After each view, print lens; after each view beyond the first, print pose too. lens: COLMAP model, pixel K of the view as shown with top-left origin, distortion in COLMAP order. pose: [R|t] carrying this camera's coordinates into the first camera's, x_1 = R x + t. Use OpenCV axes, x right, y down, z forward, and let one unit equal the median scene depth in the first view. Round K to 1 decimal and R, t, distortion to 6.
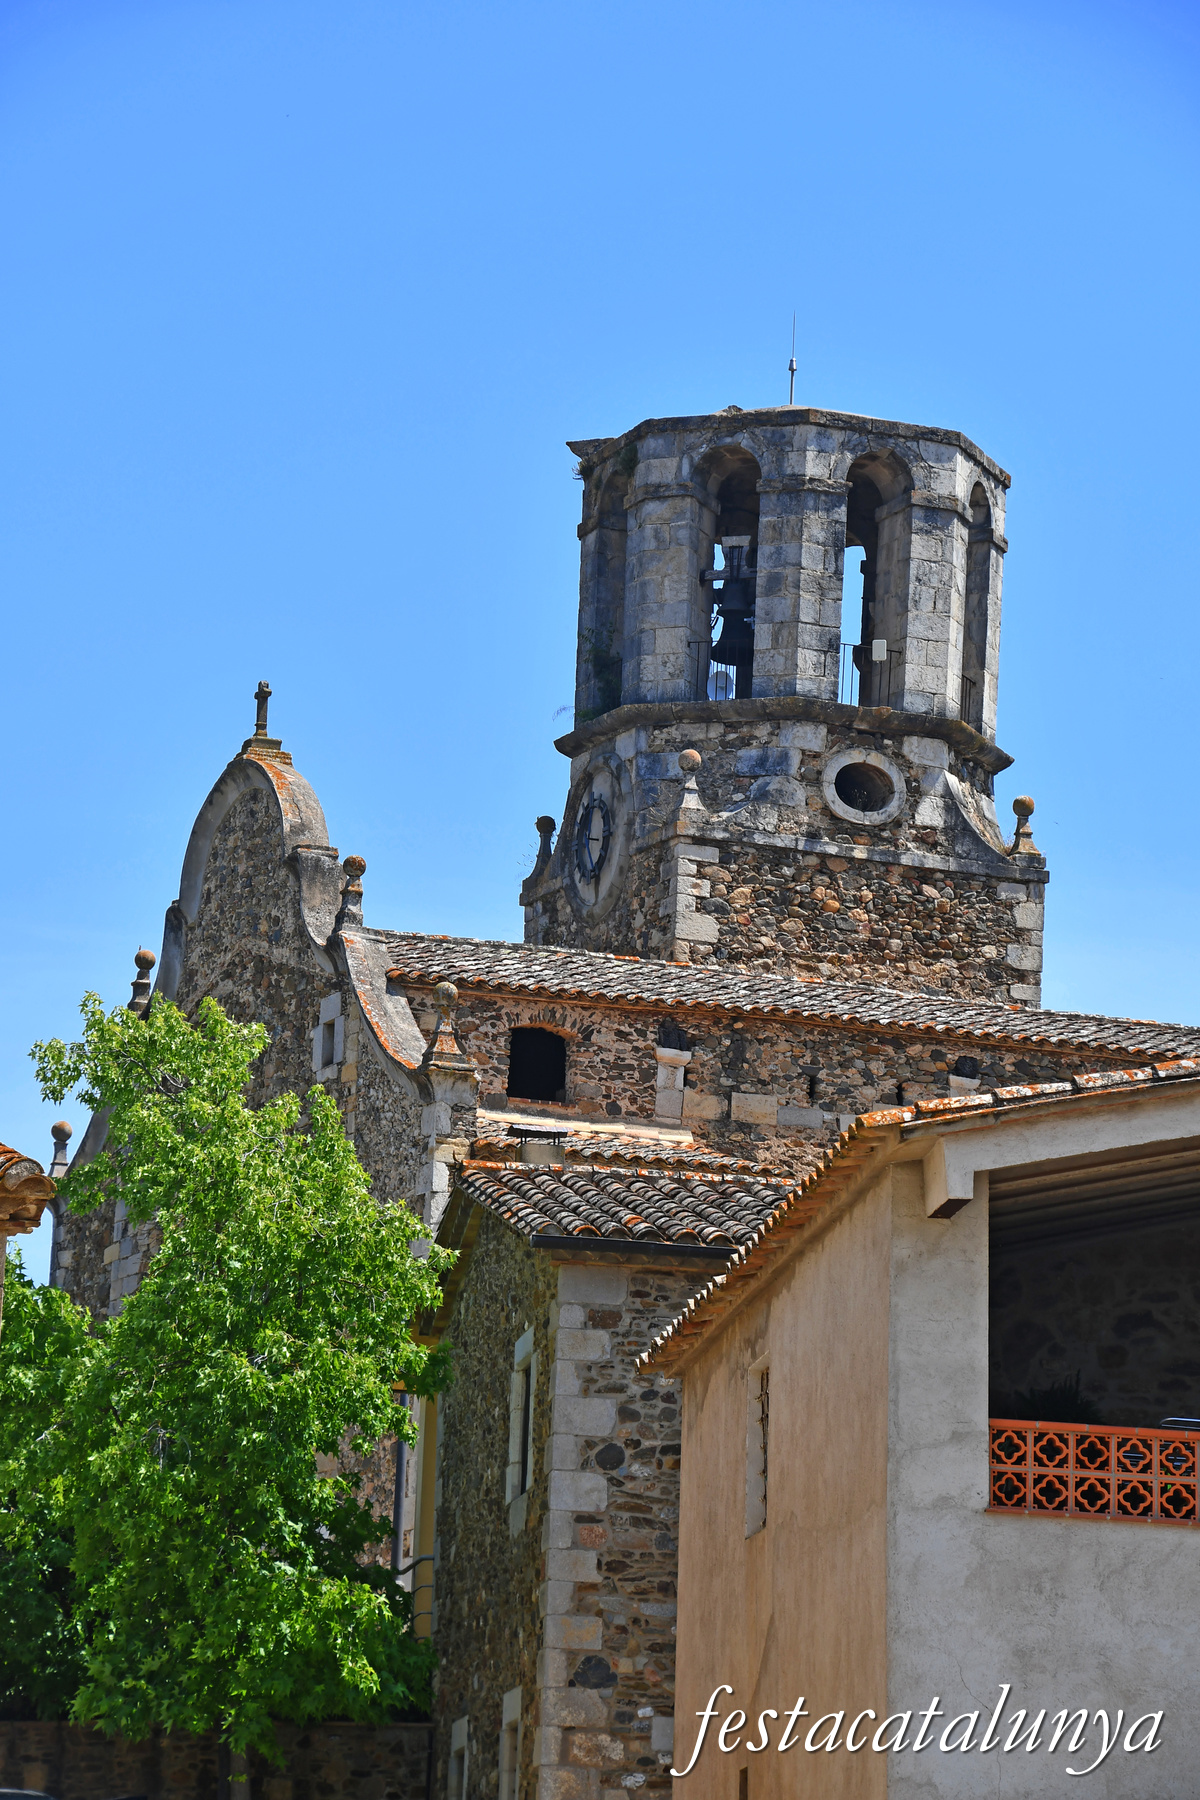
lens RADIAL K [[5961.8, 0, 600.0], [0, 5961.8, 900.0], [0, 0, 1]] dist [1.286556, 0.297843]
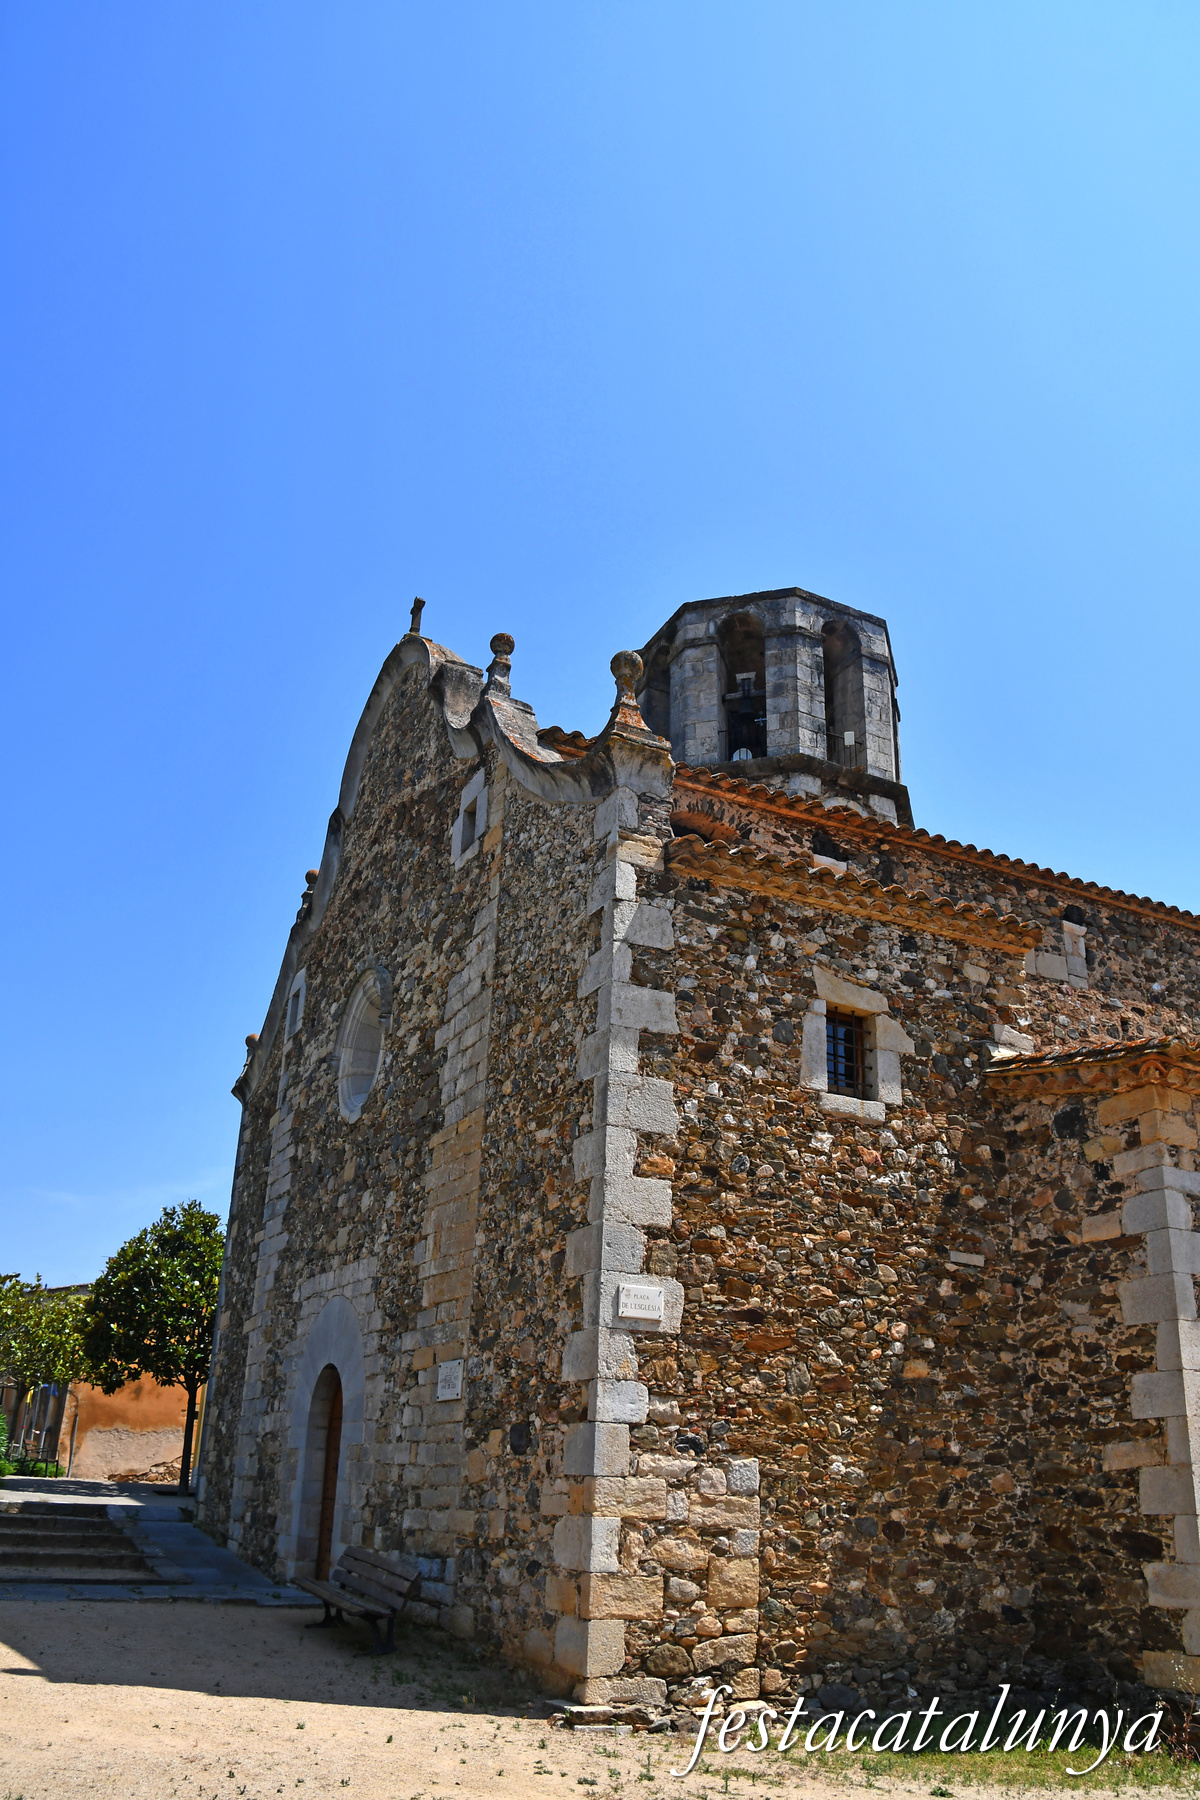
lens RADIAL K [[1387.1, 0, 600.0], [0, 1387.1, 900.0], [0, 0, 1]] dist [-0.117181, 0.004683]
pose [[0.998210, 0.018827, 0.056760, -0.032372], [-0.006143, 0.976410, -0.215837, 0.069834], [-0.059484, 0.215102, 0.974778, 0.690277]]
